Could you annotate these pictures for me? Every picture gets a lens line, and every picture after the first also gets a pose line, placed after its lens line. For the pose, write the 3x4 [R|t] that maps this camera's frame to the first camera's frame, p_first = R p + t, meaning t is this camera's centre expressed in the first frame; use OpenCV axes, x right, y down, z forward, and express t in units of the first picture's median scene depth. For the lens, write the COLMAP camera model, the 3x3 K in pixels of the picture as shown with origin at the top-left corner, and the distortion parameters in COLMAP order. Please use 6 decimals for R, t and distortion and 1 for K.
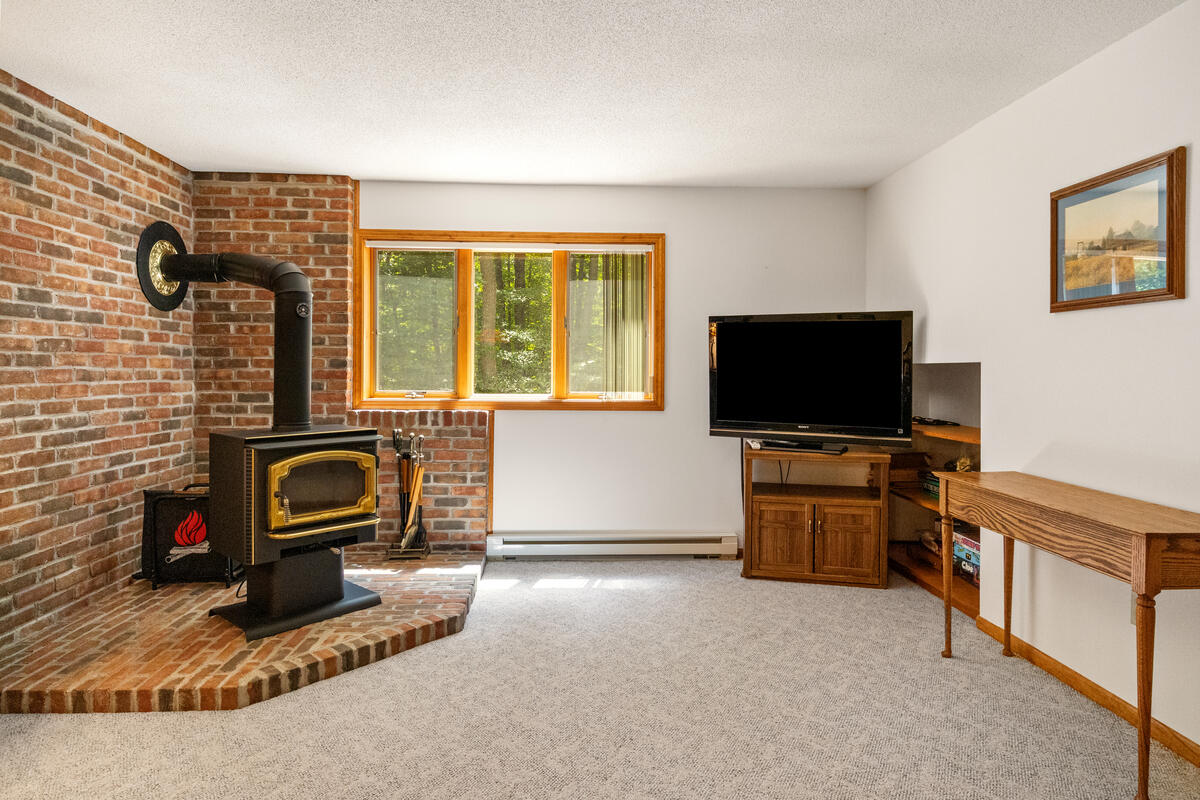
lens RADIAL K [[684.9, 0, 600.9], [0, 684.9, 374.5], [0, 0, 1]] dist [-0.008161, -0.001312]
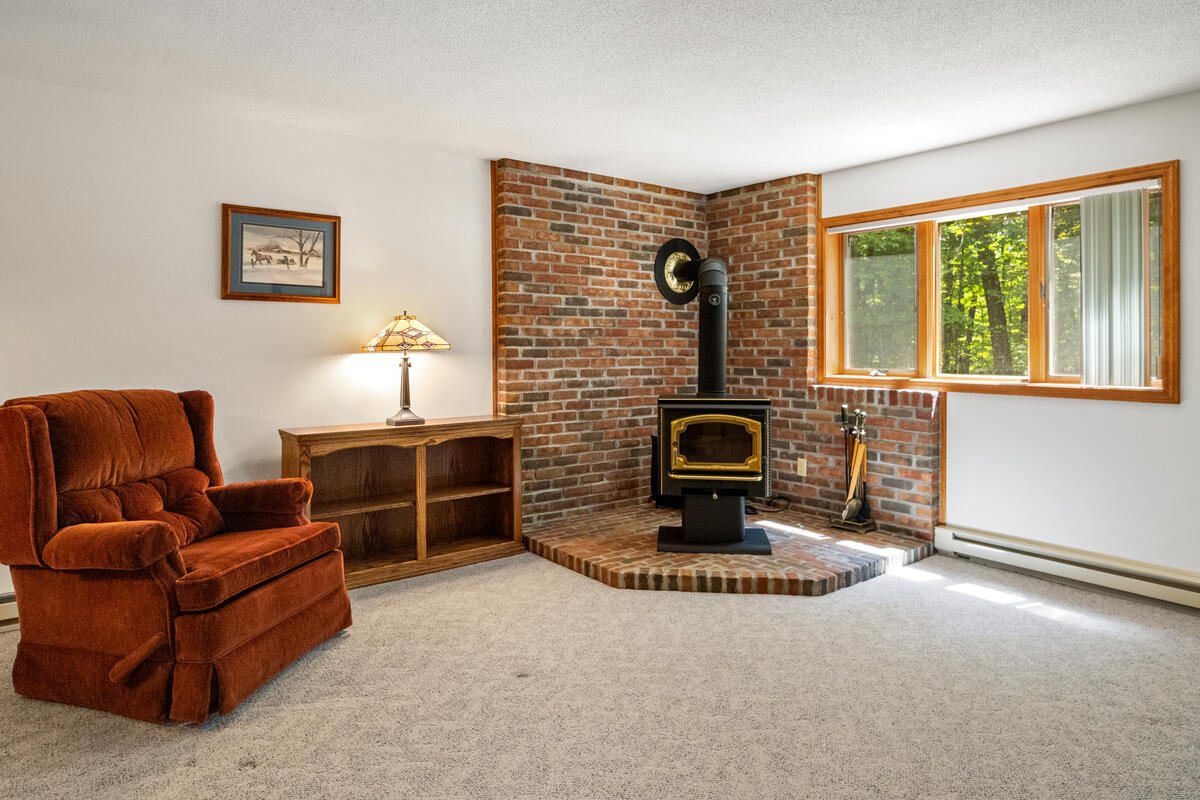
lens RADIAL K [[705.6, 0, 599.3], [0, 705.6, 343.1], [0, 0, 1]] dist [0.000150, 0.001579]
pose [[0.570629, -0.007770, -0.821171, 0.427039], [-0.004684, 0.999908, -0.012717, 0.000816], [0.821195, 0.011103, 0.570540, 0.085517]]
